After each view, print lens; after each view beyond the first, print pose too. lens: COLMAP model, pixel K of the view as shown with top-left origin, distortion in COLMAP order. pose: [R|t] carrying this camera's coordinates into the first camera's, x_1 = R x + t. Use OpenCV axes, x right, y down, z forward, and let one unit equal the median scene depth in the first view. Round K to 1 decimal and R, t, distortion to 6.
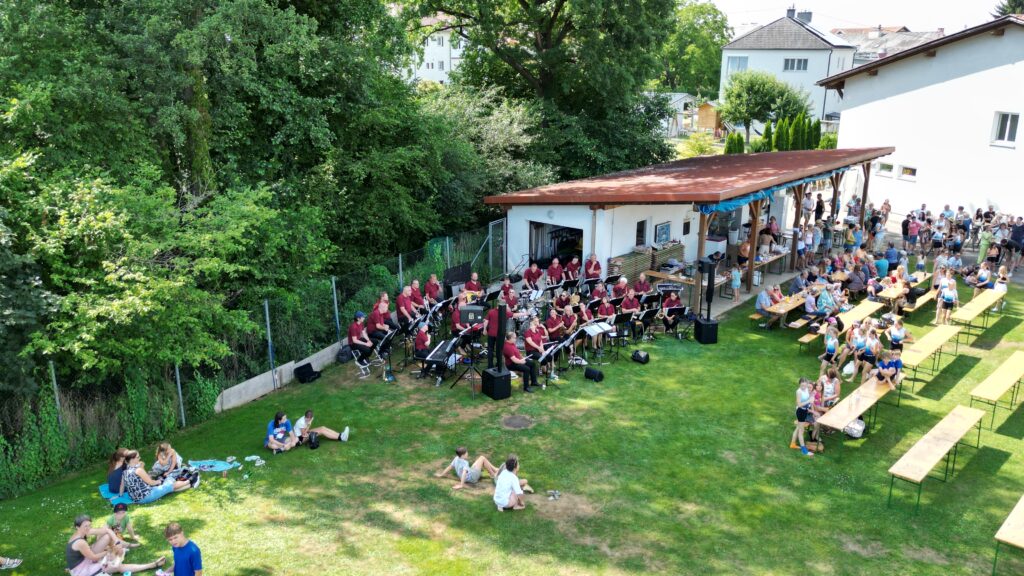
lens RADIAL K [[813.7, 0, 512.0], [0, 813.7, 288.0], [0, 0, 1]] dist [0.099538, -0.135630]
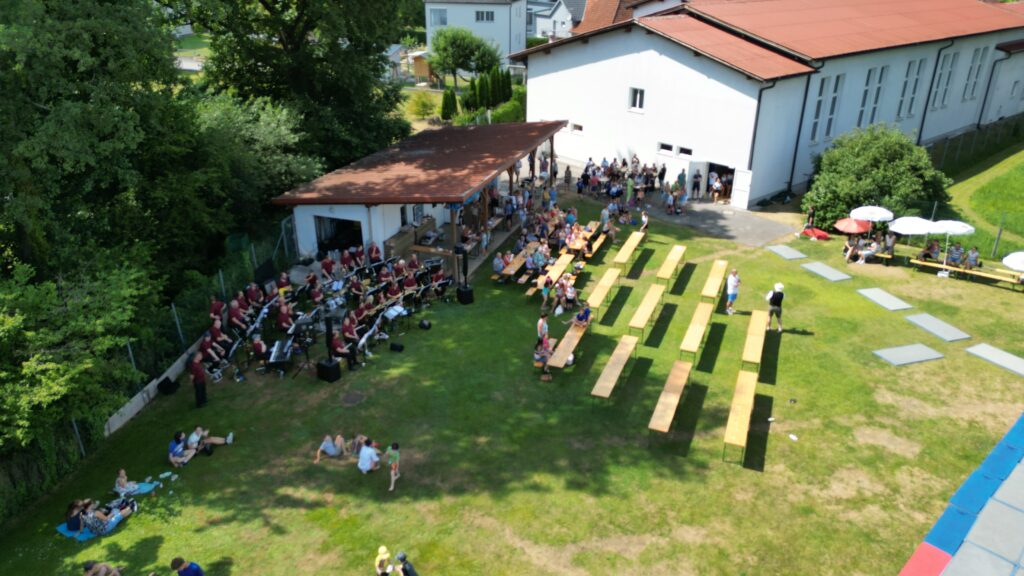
lens RADIAL K [[696.7, 0, 512.0], [0, 696.7, 288.0], [0, 0, 1]] dist [0.077498, -0.067887]
pose [[0.934077, -0.149463, 0.324286, -0.084198], [0.102671, 0.982250, 0.156985, -0.154193], [-0.341993, -0.113341, 0.932842, -0.168569]]
